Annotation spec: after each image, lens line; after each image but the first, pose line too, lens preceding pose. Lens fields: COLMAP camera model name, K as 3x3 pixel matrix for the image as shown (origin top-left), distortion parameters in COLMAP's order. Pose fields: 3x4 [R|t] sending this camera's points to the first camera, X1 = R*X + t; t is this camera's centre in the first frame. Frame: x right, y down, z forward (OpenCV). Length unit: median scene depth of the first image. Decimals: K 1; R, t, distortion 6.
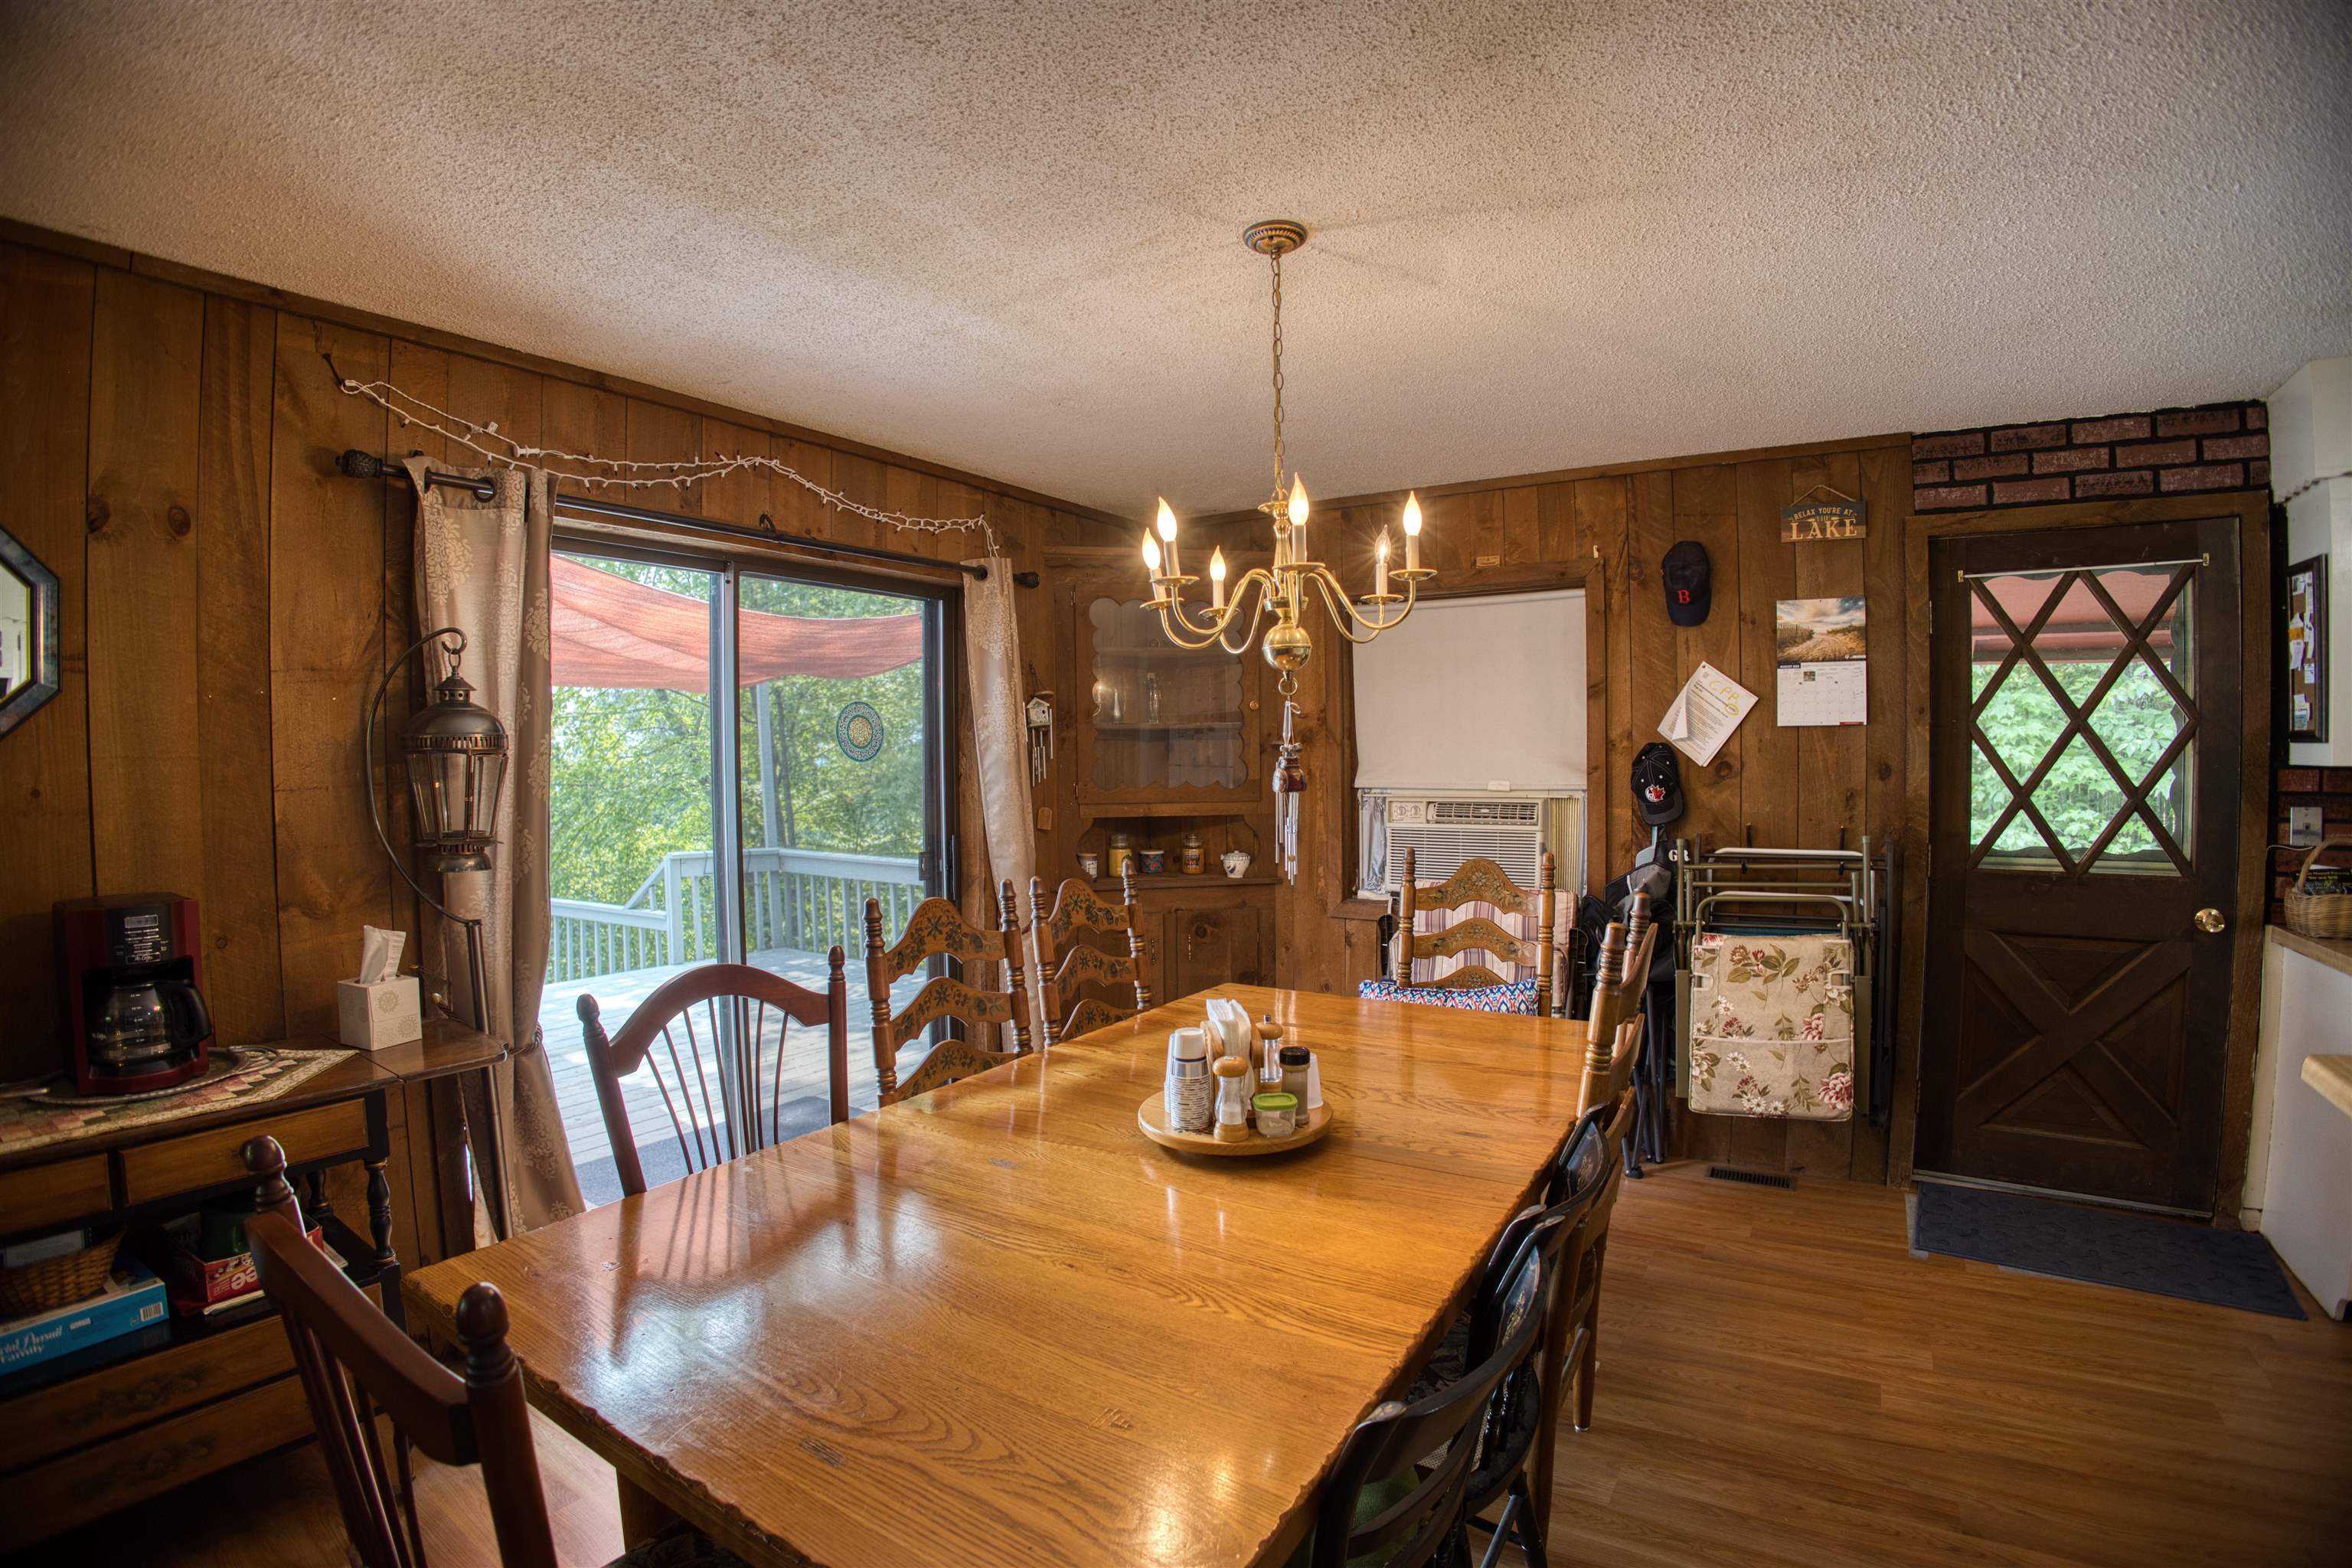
lens RADIAL K [[1102.4, 0, 1209.4], [0, 1102.4, 782.7], [0, 0, 1]] dist [-0.145321, 0.034108]
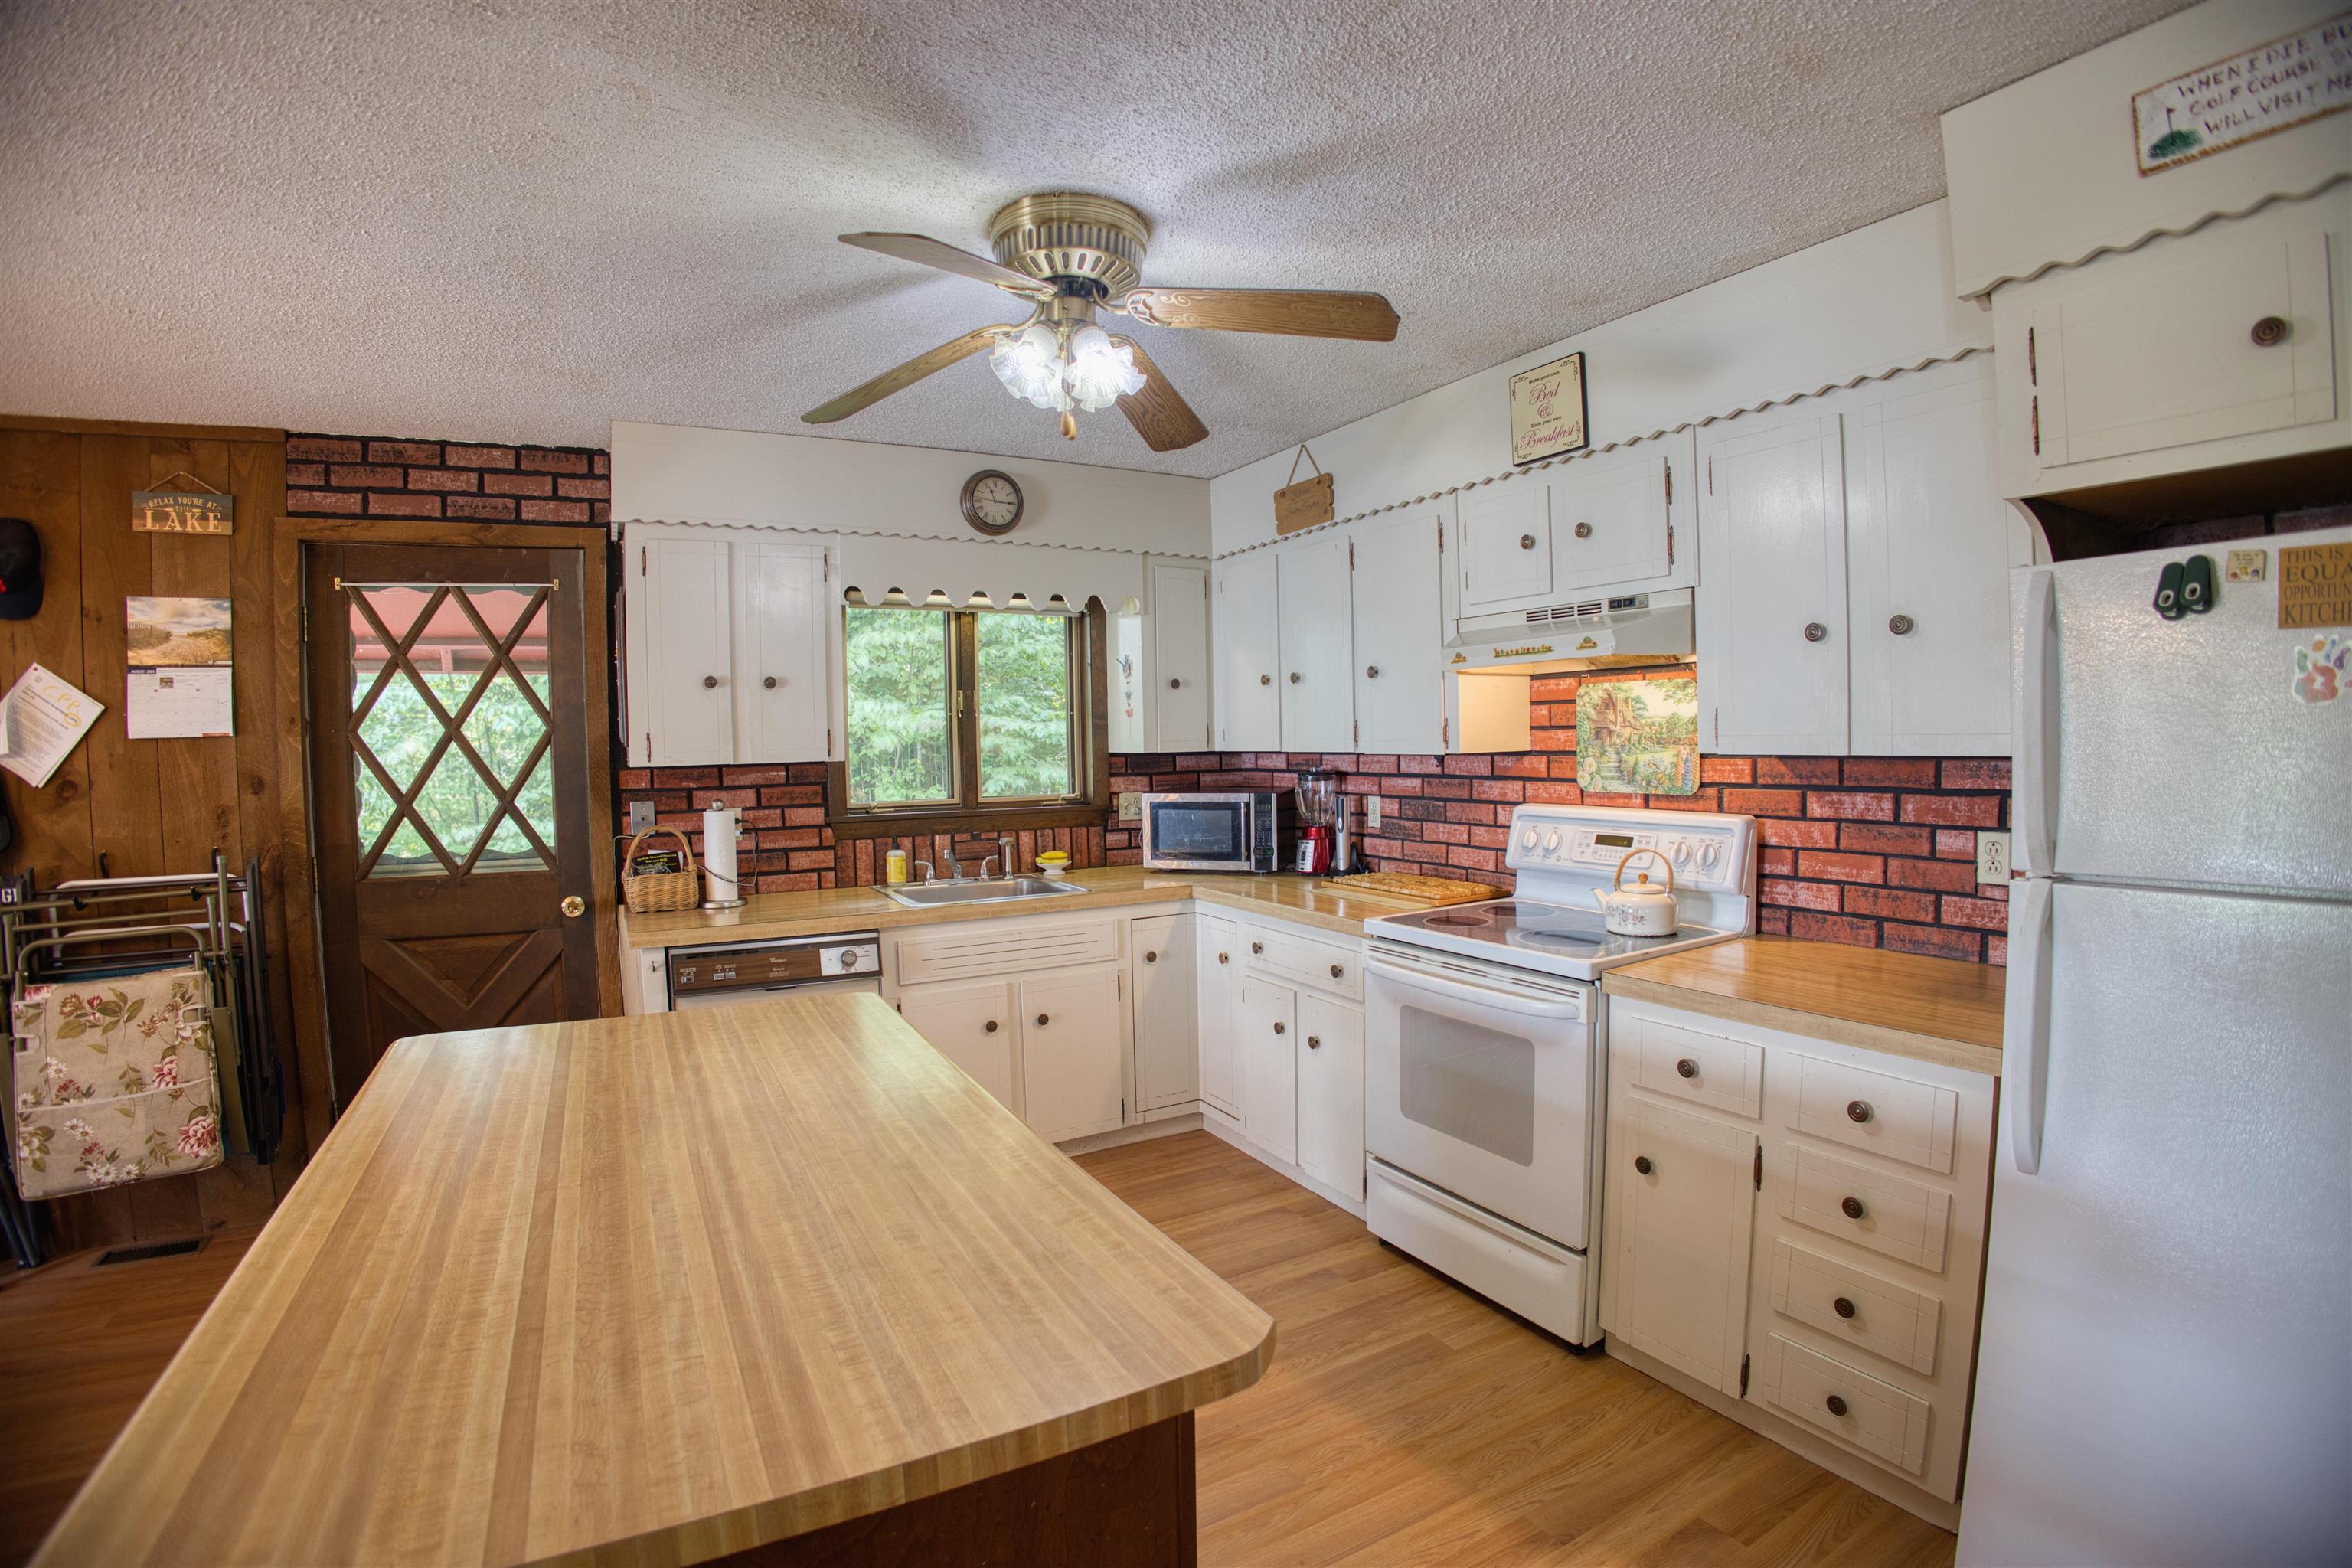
lens RADIAL K [[1076.9, 0, 1174.0], [0, 1076.9, 786.9], [0, 0, 1]] dist [-0.148713, 0.033522]
pose [[0.463425, -0.038191, 0.885313, 0.276771], [0.037537, 0.999020, 0.023447, 0.001543], [-0.885341, 0.022366, 0.464404, -0.147550]]
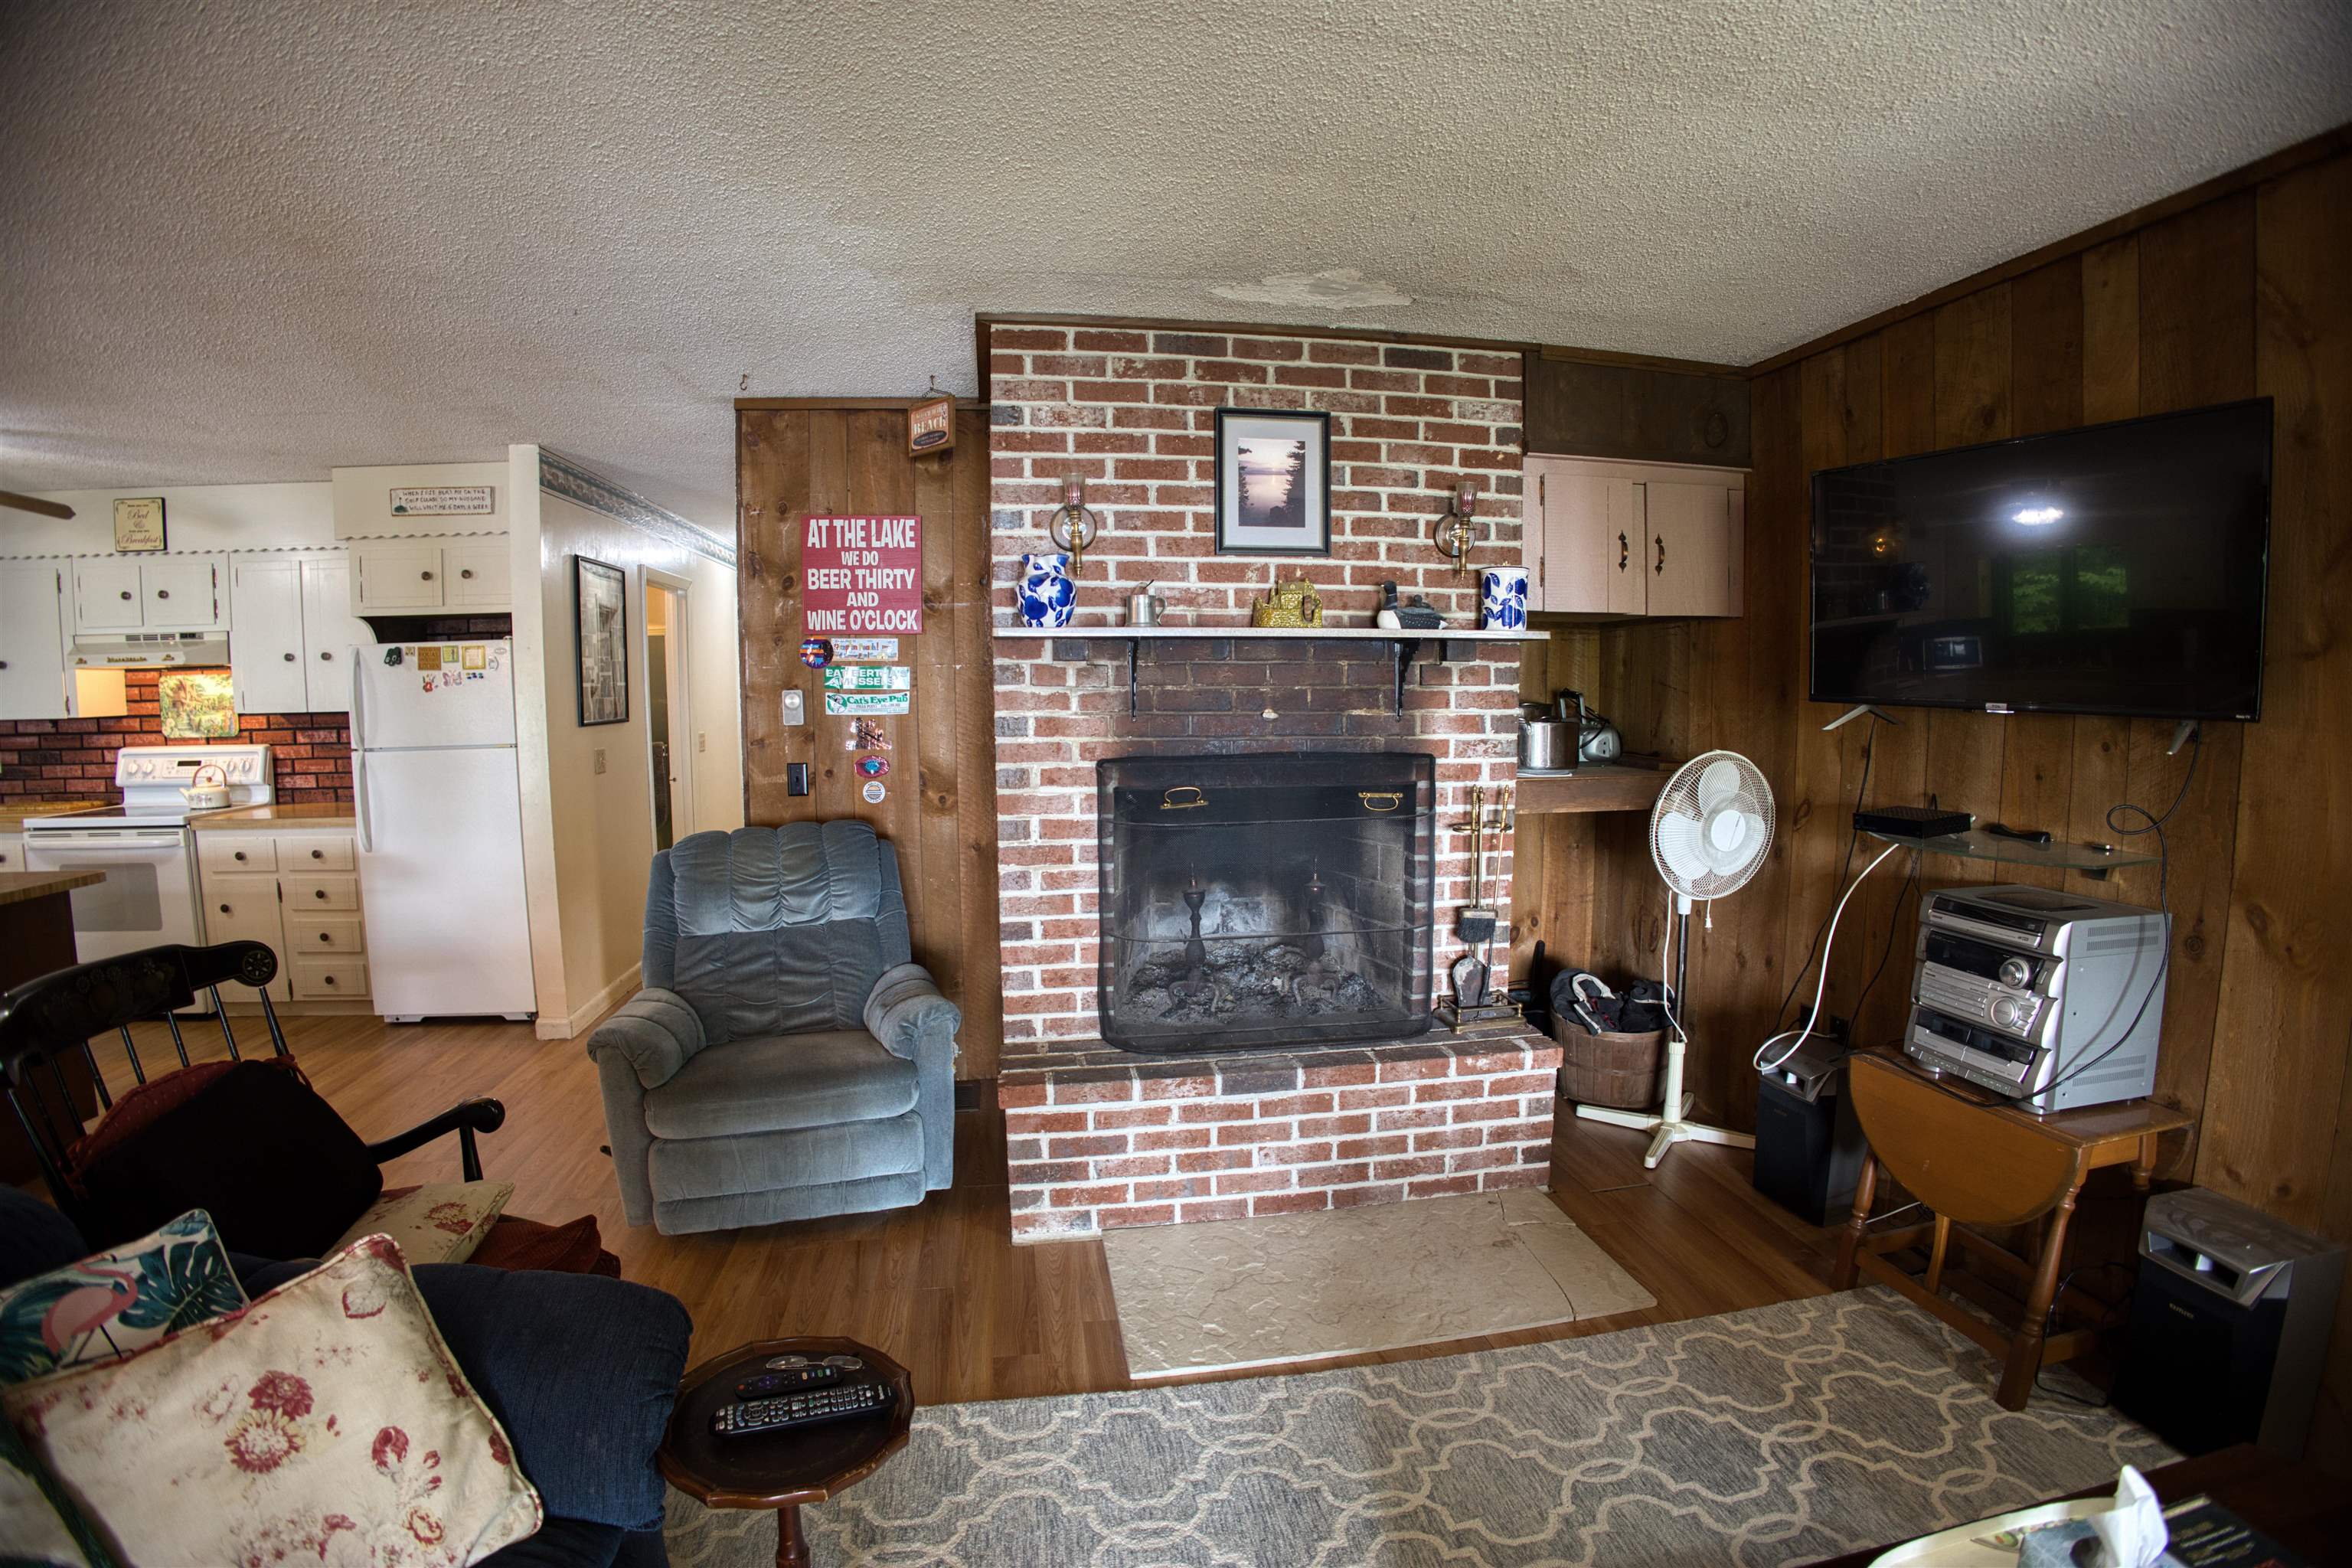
lens RADIAL K [[1051.6, 0, 1176.0], [0, 1051.6, 784.0], [0, 0, 1]] dist [-0.119188, 0.019104]
pose [[-0.669730, -0.056126, 0.740480, -0.849852], [0.028138, 0.994506, 0.100830, 0.011064], [-0.742071, 0.088364, -0.664471, -0.228766]]
